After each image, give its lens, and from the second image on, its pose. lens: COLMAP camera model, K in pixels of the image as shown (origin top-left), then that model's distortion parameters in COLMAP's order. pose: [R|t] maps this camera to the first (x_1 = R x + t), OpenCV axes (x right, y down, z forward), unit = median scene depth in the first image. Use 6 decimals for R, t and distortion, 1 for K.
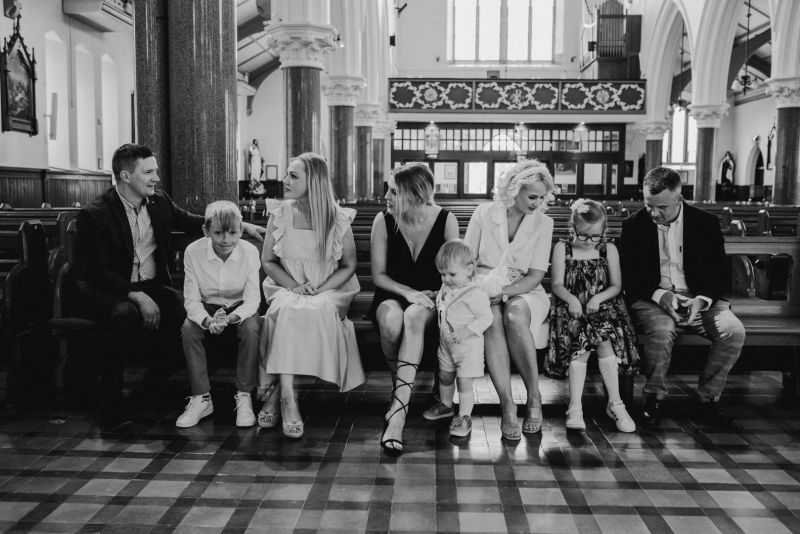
lens RADIAL K [[783.4, 0, 400.0], [0, 783.4, 267.0], [0, 0, 1]] dist [-0.014604, 0.024408]
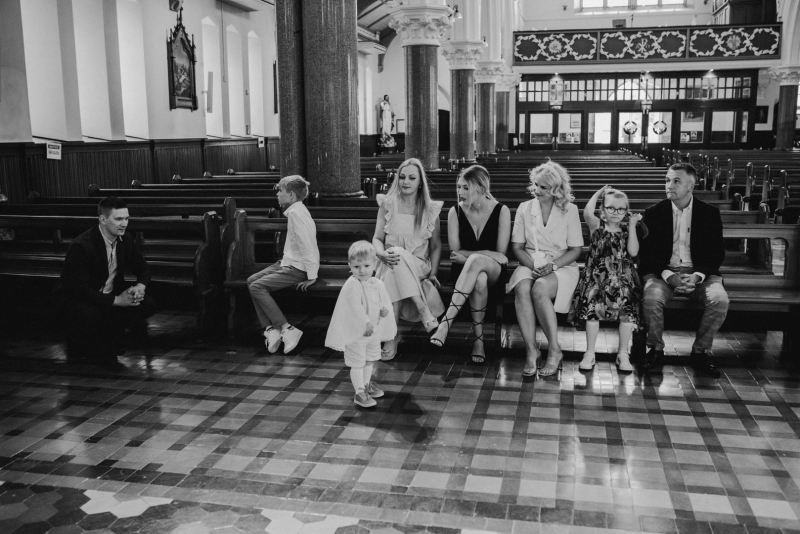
lens RADIAL K [[790.2, 0, 400.0], [0, 790.2, 267.0], [0, 0, 1]] dist [-0.004310, 0.019730]
pose [[0.984864, 0.011834, -0.172923, 0.021900], [0.001375, 0.997102, 0.076067, -0.012859], [0.173322, -0.075154, 0.981994, -0.066315]]
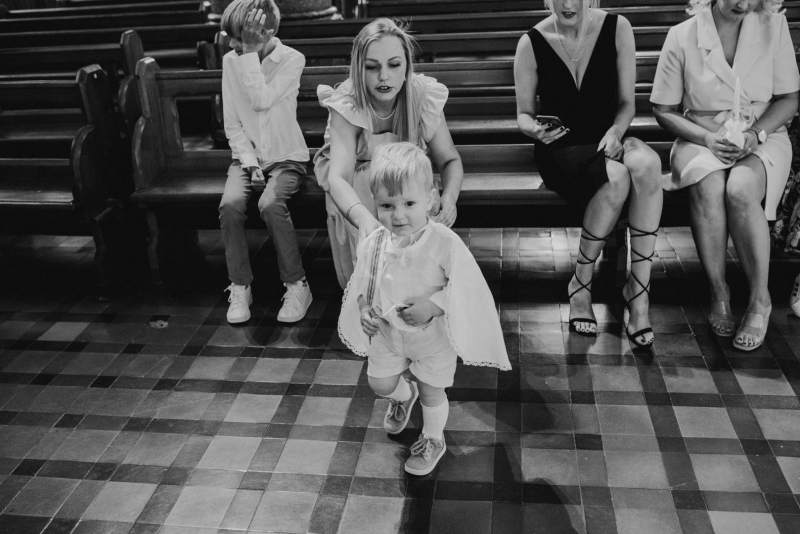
lens RADIAL K [[790.2, 0, 400.0], [0, 790.2, 267.0], [0, 0, 1]] dist [-0.004310, 0.019730]
pose [[0.994349, -0.020040, -0.104249, -0.015909], [0.051368, 0.950225, 0.307300, -0.017954], [0.092902, -0.310919, 0.945885, 0.041583]]
